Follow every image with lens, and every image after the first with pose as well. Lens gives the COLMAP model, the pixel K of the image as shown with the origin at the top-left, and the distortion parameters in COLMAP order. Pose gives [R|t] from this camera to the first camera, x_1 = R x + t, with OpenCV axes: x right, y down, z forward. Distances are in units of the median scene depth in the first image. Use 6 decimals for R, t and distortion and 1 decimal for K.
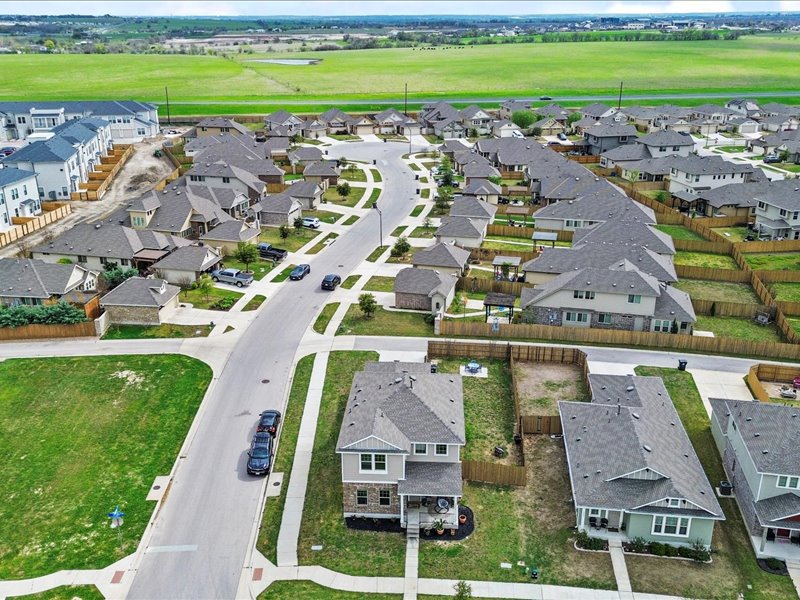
lens RADIAL K [[751.0, 0, 400.5], [0, 751.0, 303.6], [0, 0, 1]] dist [0.122419, -0.195397]
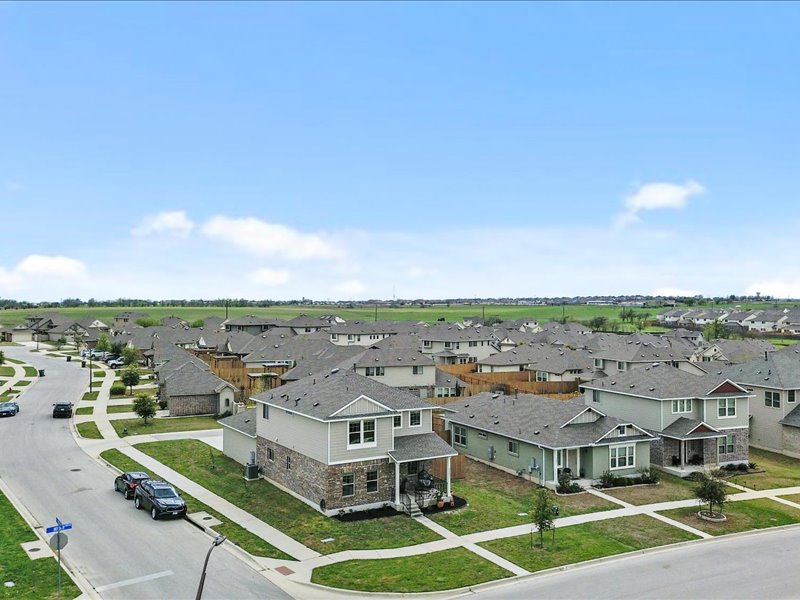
lens RADIAL K [[751.0, 0, 400.5], [0, 751.0, 303.6], [0, 0, 1]] dist [0.122419, -0.195397]
pose [[0.826579, -0.000466, 0.562821, -0.358933], [0.200865, 0.934391, -0.294222, 0.250589], [-0.525758, 0.356249, 0.772441, 0.204122]]
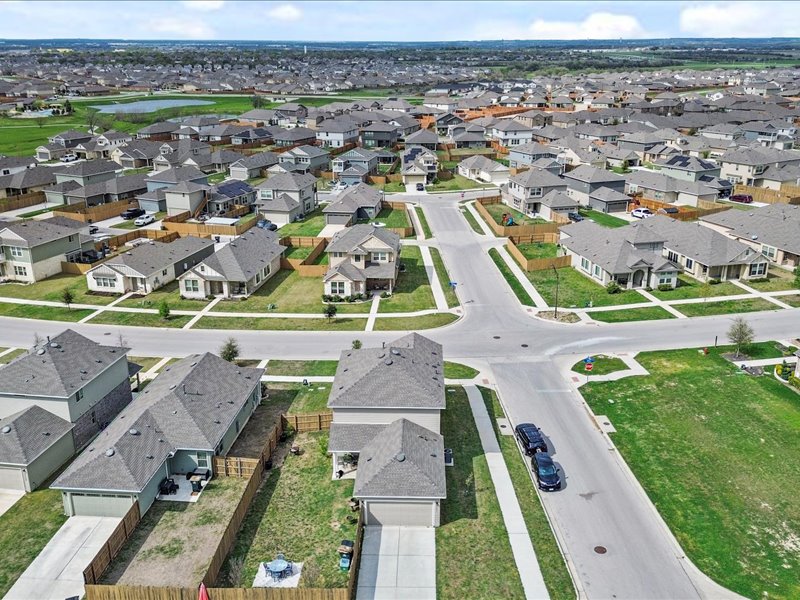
lens RADIAL K [[751.0, 0, 400.5], [0, 751.0, 303.6], [0, 0, 1]] dist [0.122419, -0.195397]
pose [[-0.999740, 0.009073, -0.020927, 0.009569], [-0.006552, 0.764578, 0.644498, -0.523437], [0.021848, 0.644468, -0.764320, 1.455317]]
